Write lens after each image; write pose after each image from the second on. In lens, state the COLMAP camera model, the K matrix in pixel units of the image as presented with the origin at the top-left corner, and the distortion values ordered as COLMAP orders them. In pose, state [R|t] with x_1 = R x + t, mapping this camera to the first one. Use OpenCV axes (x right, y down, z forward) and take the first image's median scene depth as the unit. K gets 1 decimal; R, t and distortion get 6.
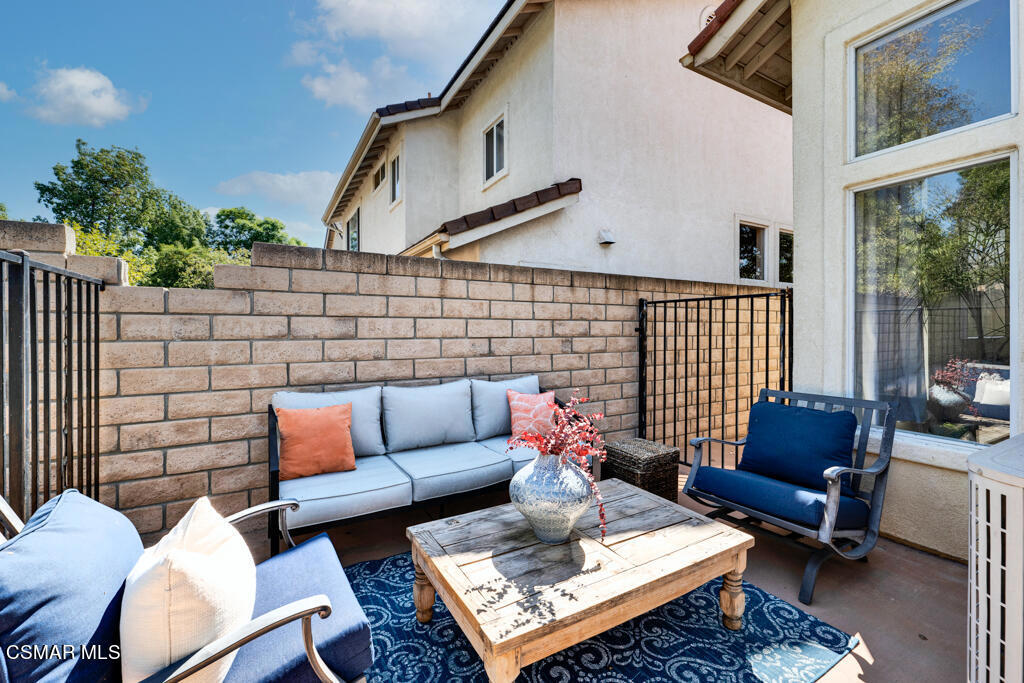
lens RADIAL K [[409.3, 0, 513.4], [0, 409.3, 335.7], [0, 0, 1]] dist [0.001407, 0.000143]
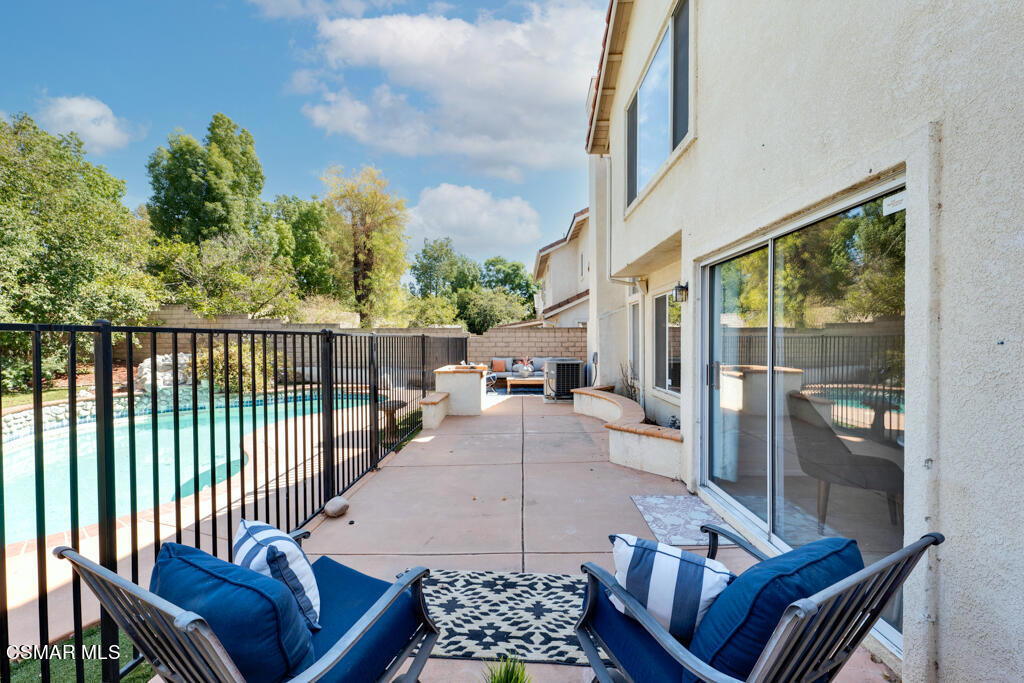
lens RADIAL K [[417.8, 0, 511.8], [0, 417.8, 343.7], [0, 0, 1]] dist [-0.000003, 0.000071]
pose [[0.844574, 0.003021, -0.535430, 1.577845], [-0.002018, 0.999995, 0.002460, -0.030886], [0.535435, -0.000998, 0.844576, -2.143539]]
